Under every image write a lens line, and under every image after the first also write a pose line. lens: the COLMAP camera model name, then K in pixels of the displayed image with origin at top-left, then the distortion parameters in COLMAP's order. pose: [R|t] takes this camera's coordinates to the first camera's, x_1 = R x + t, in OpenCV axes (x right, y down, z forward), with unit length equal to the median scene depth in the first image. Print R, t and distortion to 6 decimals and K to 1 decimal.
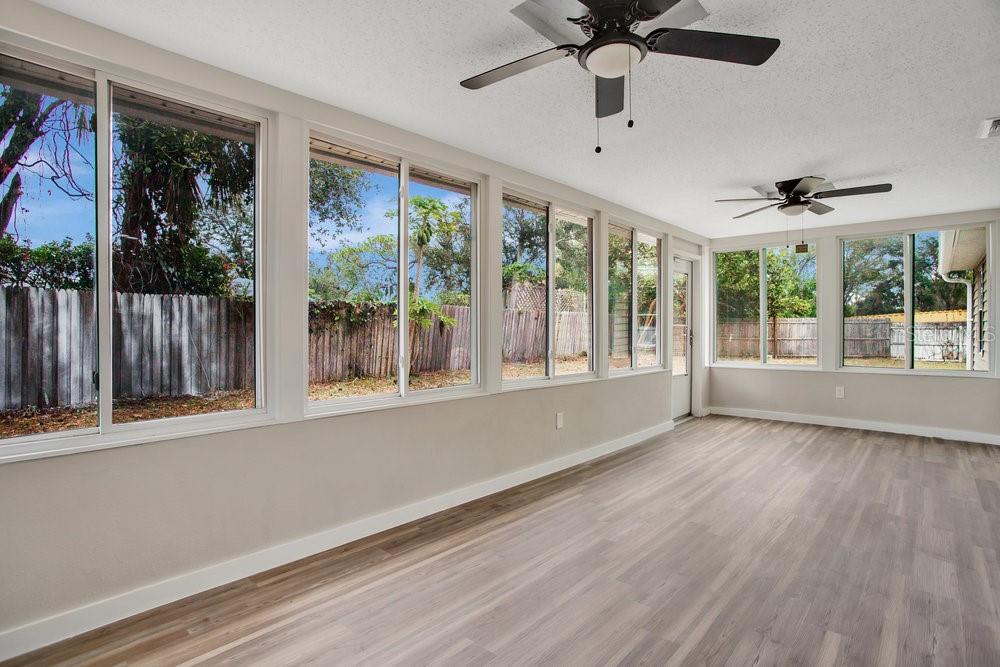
lens RADIAL K [[514.9, 0, 494.7], [0, 514.9, 335.4], [0, 0, 1]] dist [-0.058035, 0.029139]
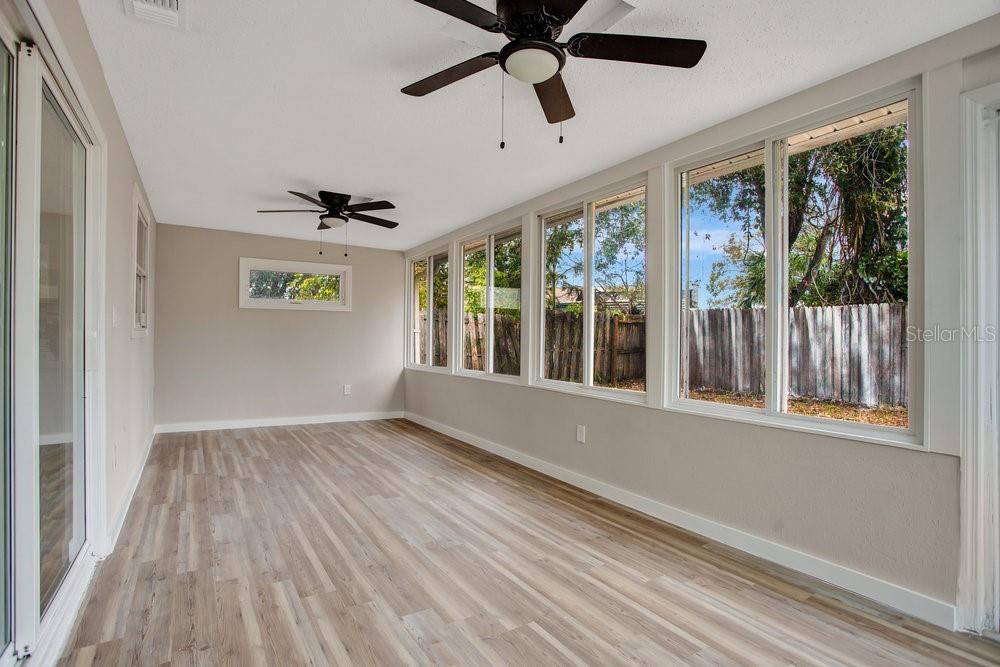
lens RADIAL K [[514.9, 0, 494.7], [0, 514.9, 335.4], [0, 0, 1]] dist [-0.058035, 0.029139]
pose [[-0.303572, -0.005140, -0.952795, 0.681351], [-0.018599, 0.999827, 0.000532, -0.005821], [0.952627, 0.017883, -0.303615, 0.729921]]
